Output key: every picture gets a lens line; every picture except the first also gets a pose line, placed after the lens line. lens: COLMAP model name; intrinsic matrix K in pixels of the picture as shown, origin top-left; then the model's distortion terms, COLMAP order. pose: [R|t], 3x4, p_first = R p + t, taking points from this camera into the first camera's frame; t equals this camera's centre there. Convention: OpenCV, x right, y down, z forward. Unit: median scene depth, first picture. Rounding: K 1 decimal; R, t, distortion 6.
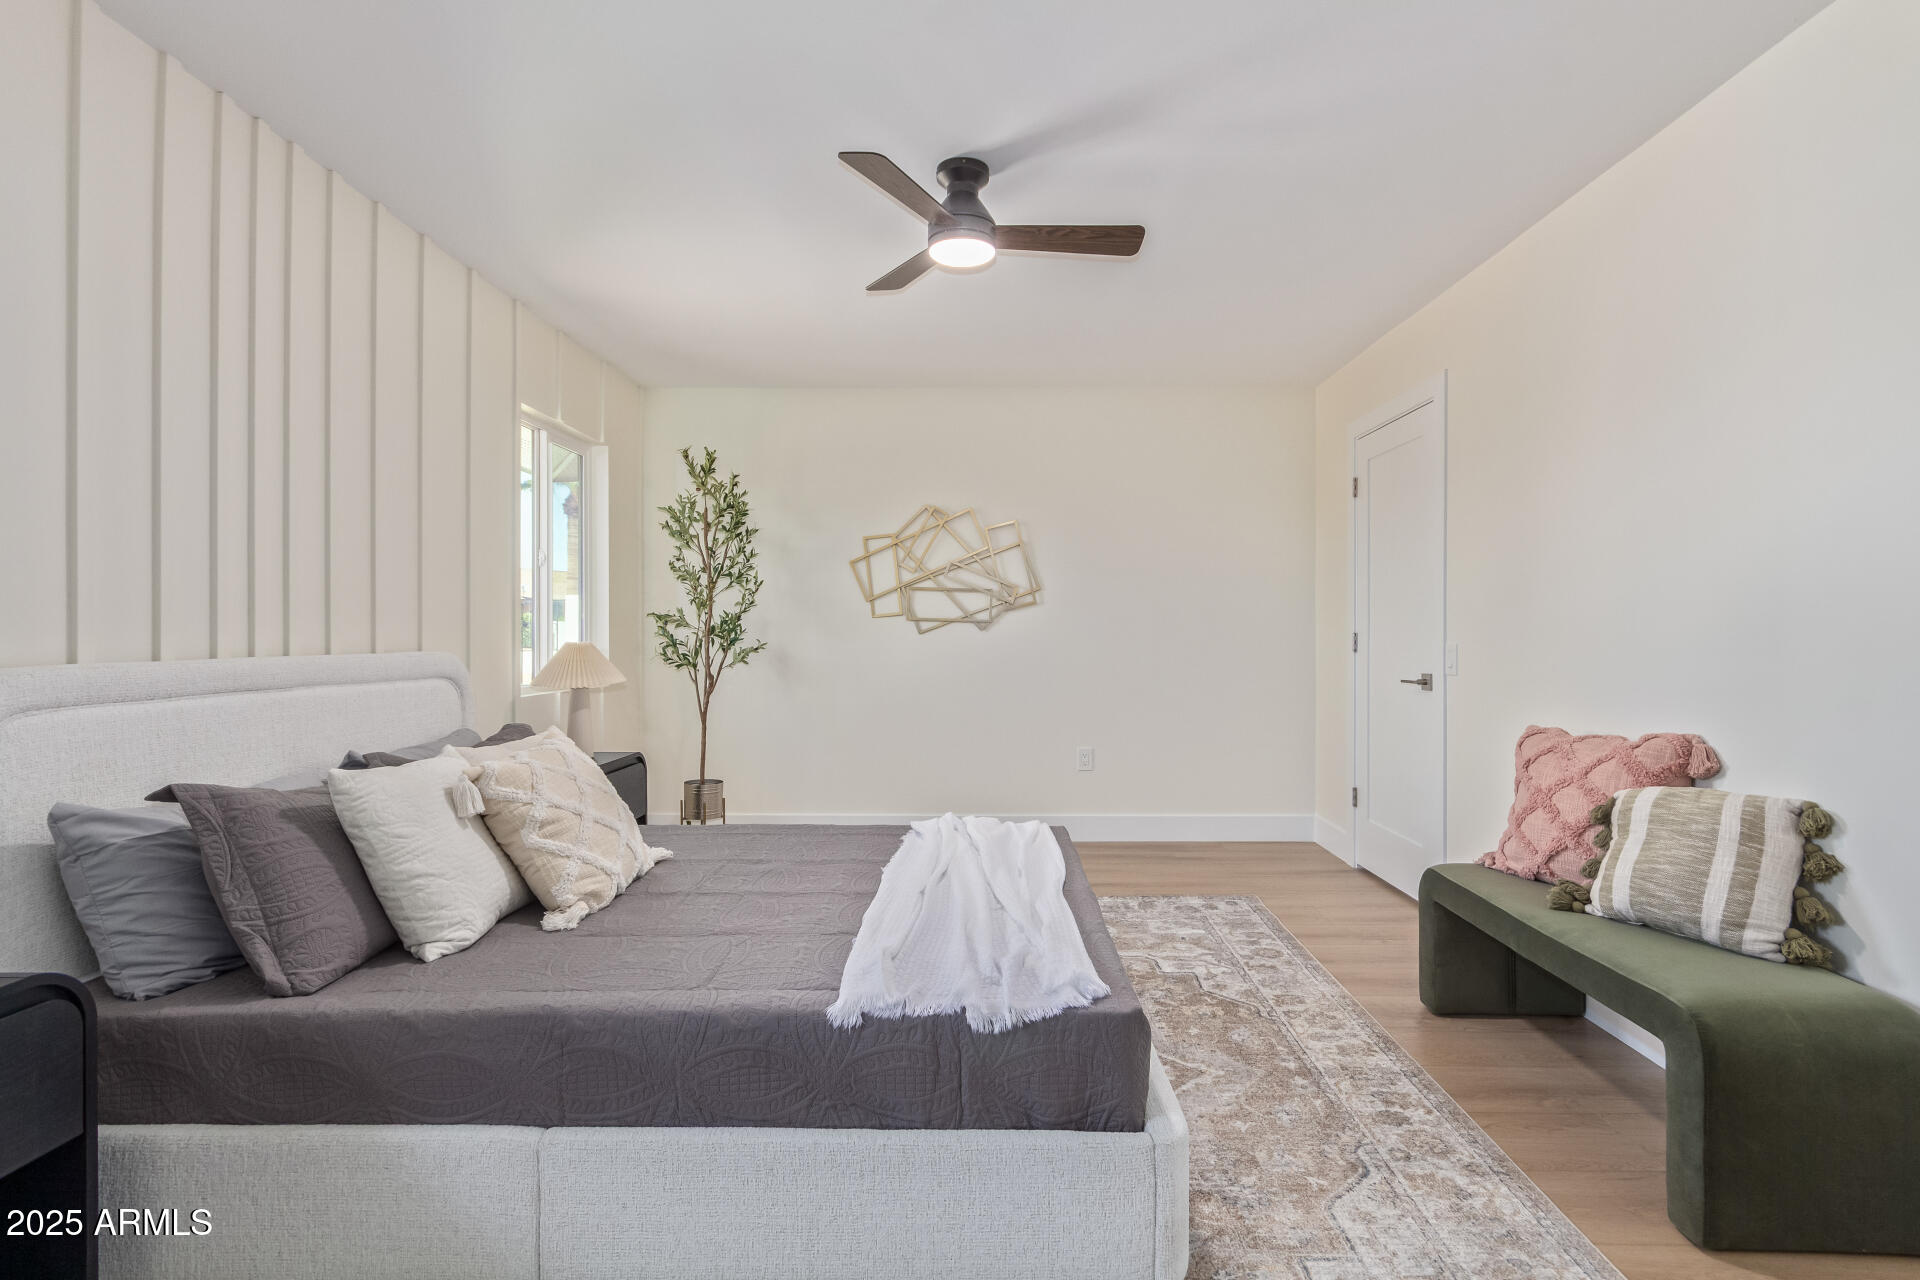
lens RADIAL K [[930.0, 0, 996.2], [0, 930.0, 637.1], [0, 0, 1]] dist [0.004549, 0.000982]
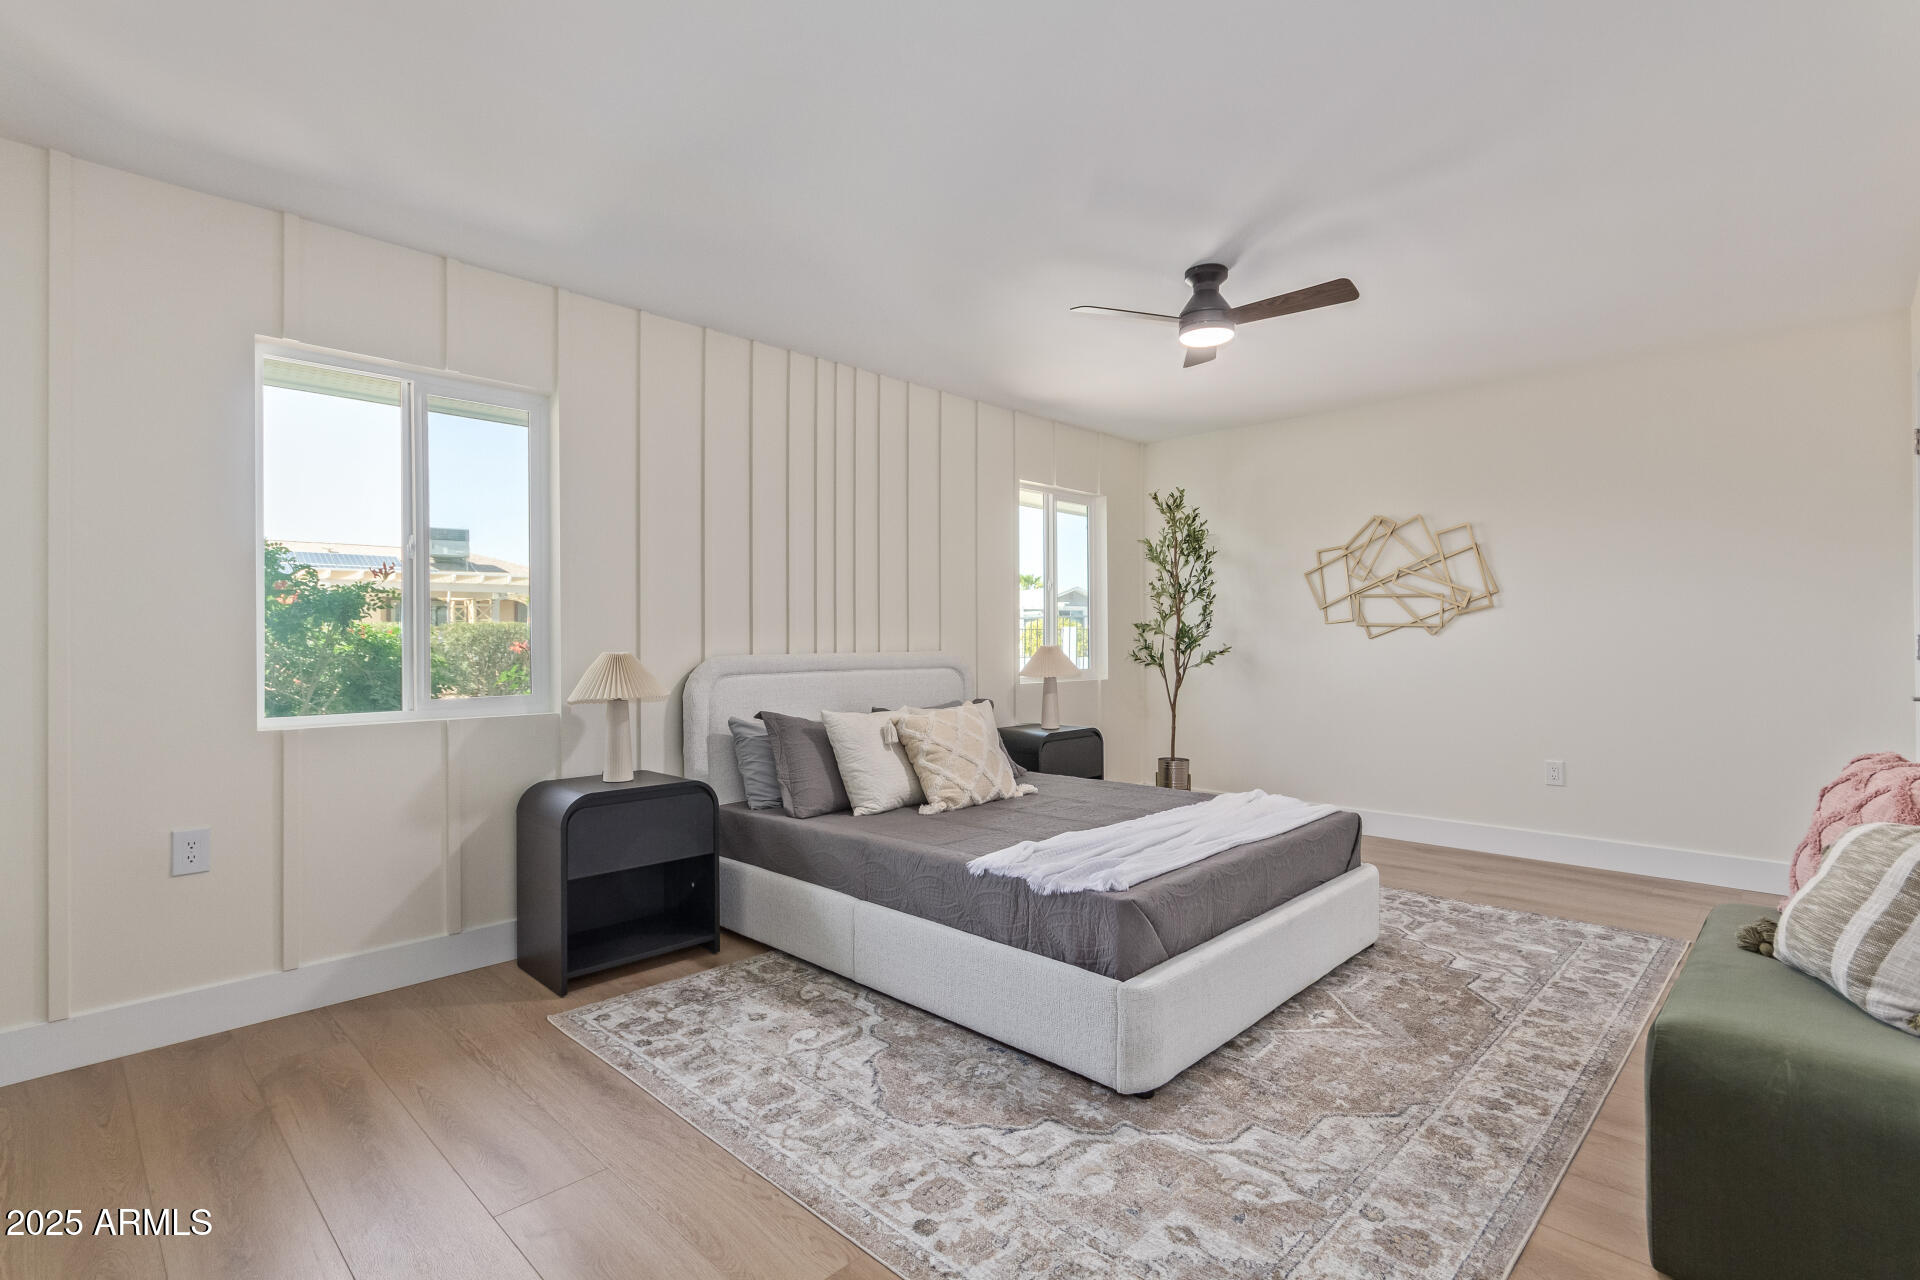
lens RADIAL K [[930.0, 0, 973.1], [0, 930.0, 635.3], [0, 0, 1]] dist [0.004549, 0.000982]
pose [[0.719163, -0.007146, -0.694805, 0.600121], [0.001919, 0.999964, -0.008297, 0.001070], [0.694839, 0.004634, 0.719151, -0.125104]]
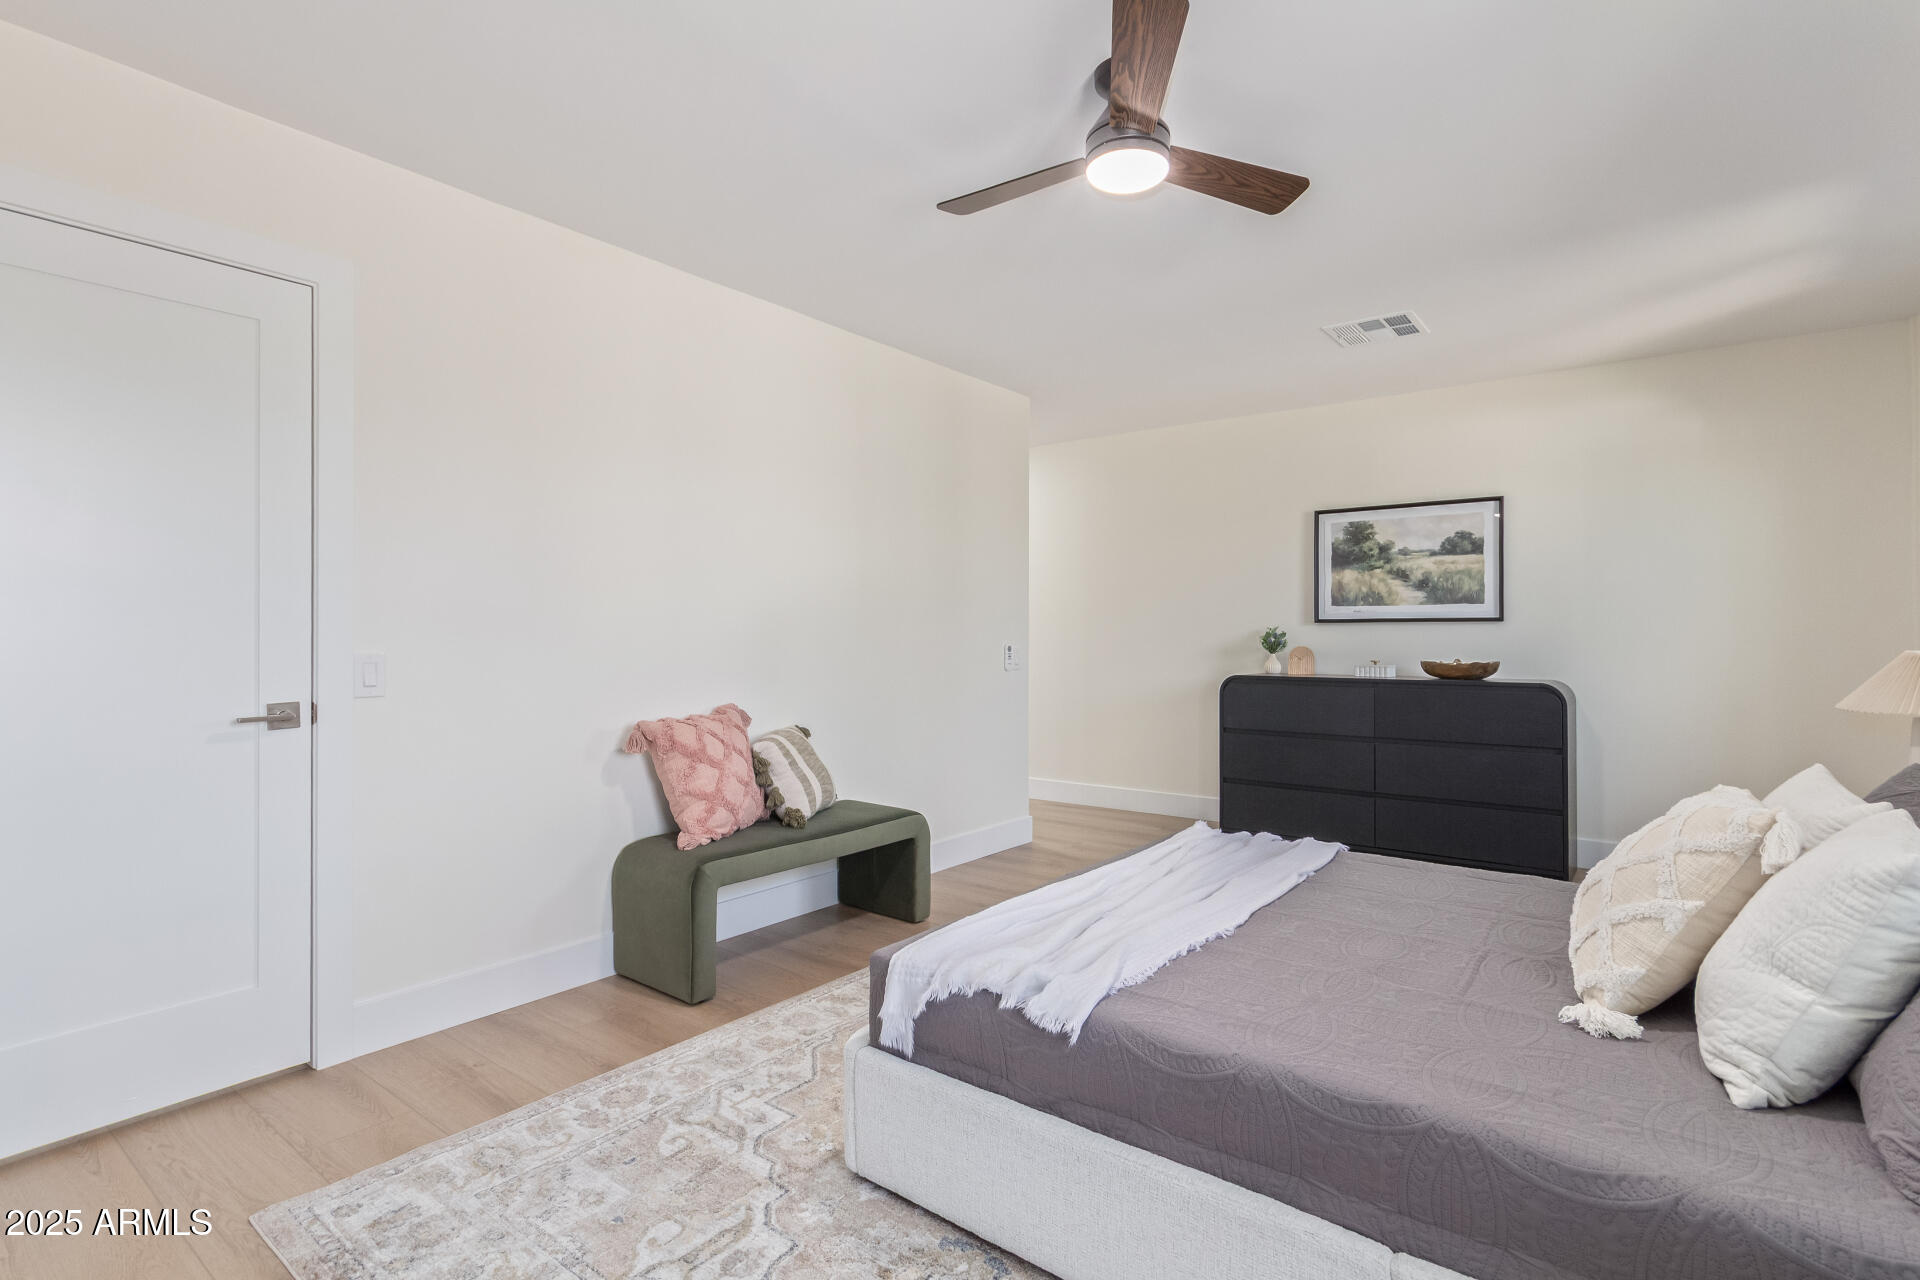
lens RADIAL K [[930.0, 0, 964.5], [0, 930.0, 634.2], [0, 0, 1]] dist [0.004549, 0.000982]
pose [[-0.783521, -0.004808, 0.621347, -0.423786], [0.002189, 0.999942, 0.010499, -0.020026], [-0.621362, 0.009586, -0.783465, 1.703594]]
